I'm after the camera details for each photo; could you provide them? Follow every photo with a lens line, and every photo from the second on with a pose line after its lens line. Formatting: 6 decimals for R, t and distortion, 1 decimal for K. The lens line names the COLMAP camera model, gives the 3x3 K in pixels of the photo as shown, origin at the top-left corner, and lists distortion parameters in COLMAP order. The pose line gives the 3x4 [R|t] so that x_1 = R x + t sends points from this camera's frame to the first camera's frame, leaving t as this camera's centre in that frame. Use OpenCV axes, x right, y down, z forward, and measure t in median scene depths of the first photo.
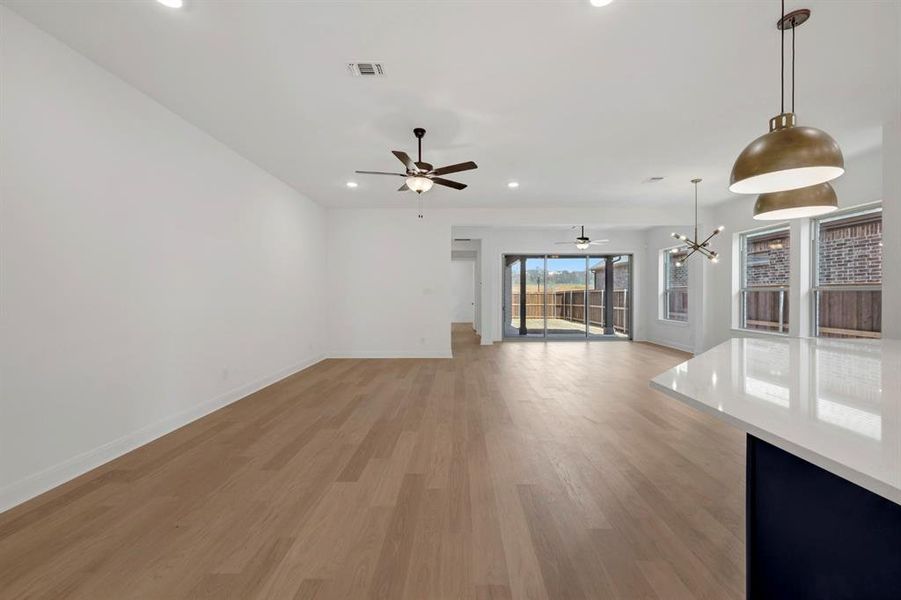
lens RADIAL K [[363.4, 0, 455.1], [0, 363.4, 294.9], [0, 0, 1]] dist [0.000236, 0.000004]
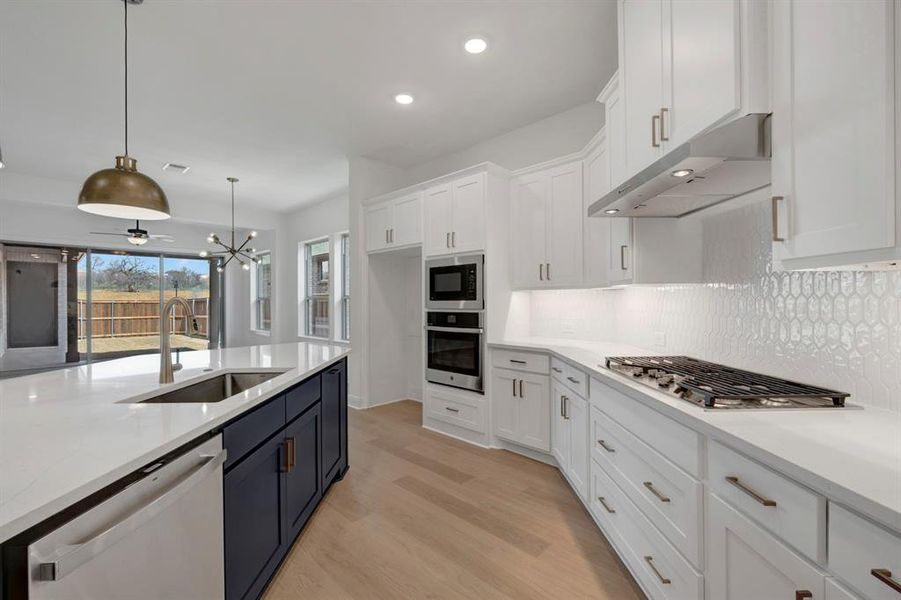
lens RADIAL K [[395.1, 0, 455.7], [0, 395.1, 299.5], [0, 0, 1]] dist [-0.000856, 0.000403]
pose [[0.678952, -0.002325, 0.734179, 0.196082], [0.008472, 0.999953, -0.004668, -0.000682], [-0.734134, 0.009389, 0.678940, -0.058916]]
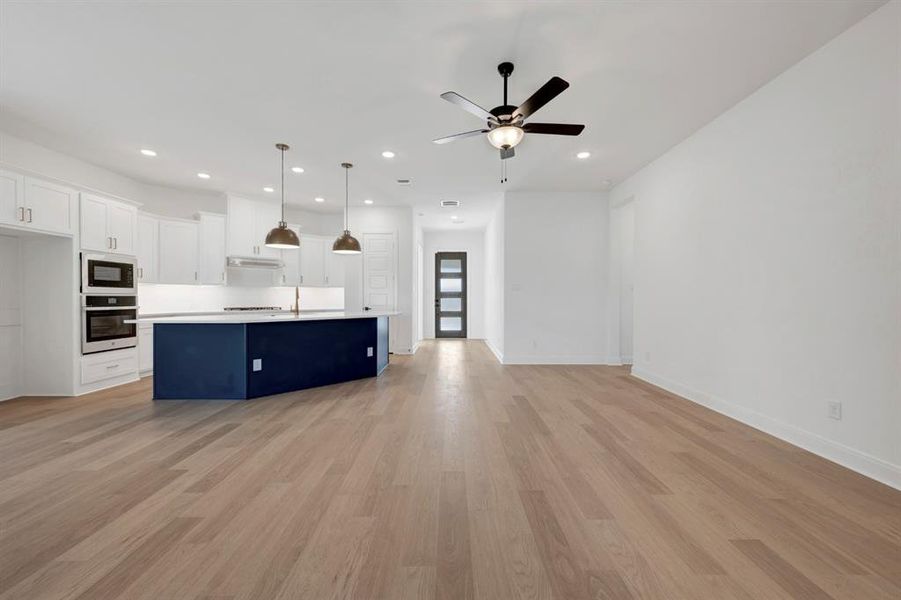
lens RADIAL K [[360.2, 0, 457.2], [0, 360.2, 302.2], [0, 0, 1]] dist [0.000401, -0.000223]
pose [[-0.999420, 0.000667, -0.034045, 0.014113], [0.000148, 0.999884, 0.015245, 0.012486], [0.034051, 0.015231, -0.999304, 0.778436]]
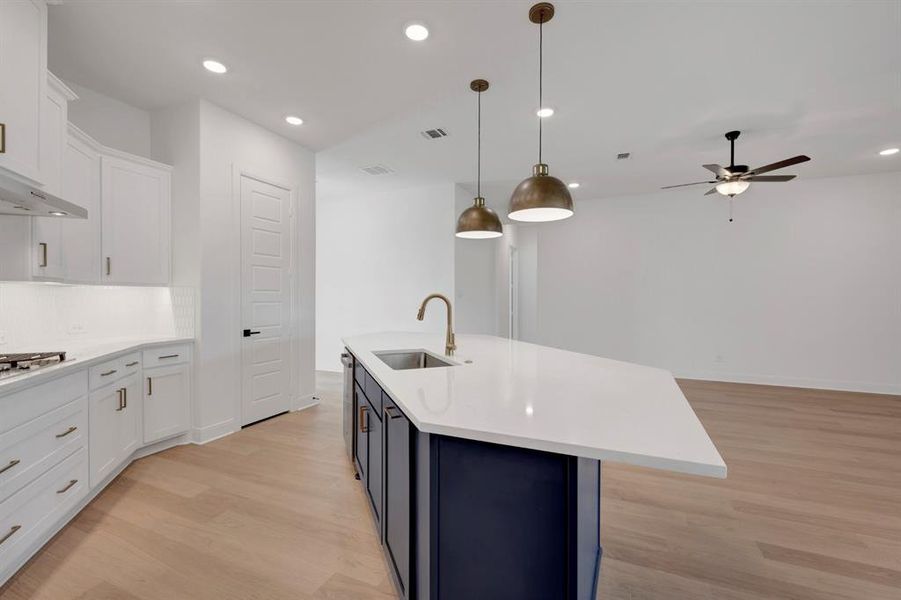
lens RADIAL K [[383.7, 0, 461.4], [0, 383.7, 301.3], [0, 0, 1]] dist [-0.001018, -0.000366]
pose [[-0.367323, 0.011596, -0.930021, 0.514664], [-0.003880, 0.999894, 0.014000, -0.002082], [0.930085, 0.008751, -0.367239, 0.302212]]
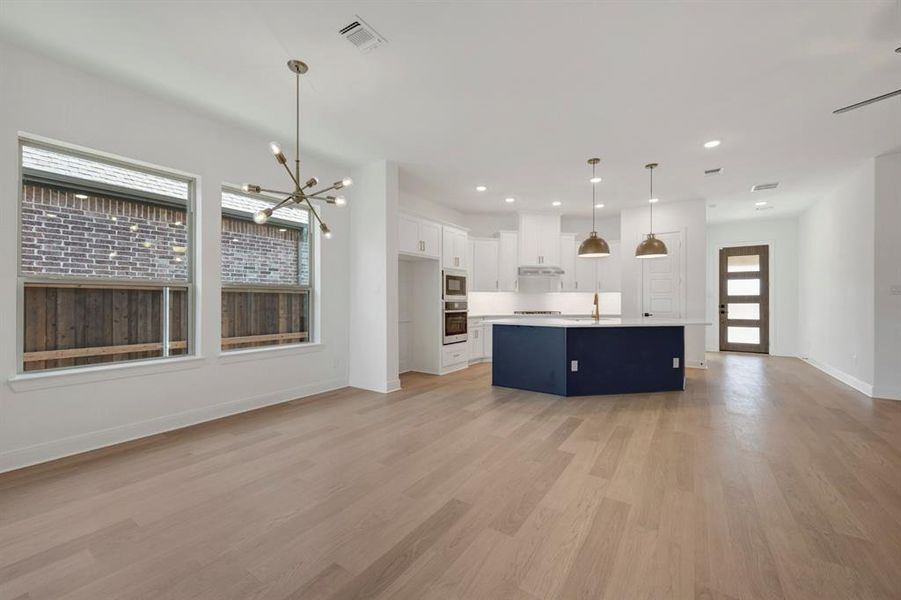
lens RADIAL K [[363.9, 0, 453.7], [0, 363.9, 301.8], [0, 0, 1]] dist [-0.000834, -0.000169]
pose [[-0.844799, -0.002805, 0.535076, 0.129836], [0.000194, 0.999985, 0.005549, 0.007389], [-0.535083, 0.004791, -0.844786, 0.830066]]
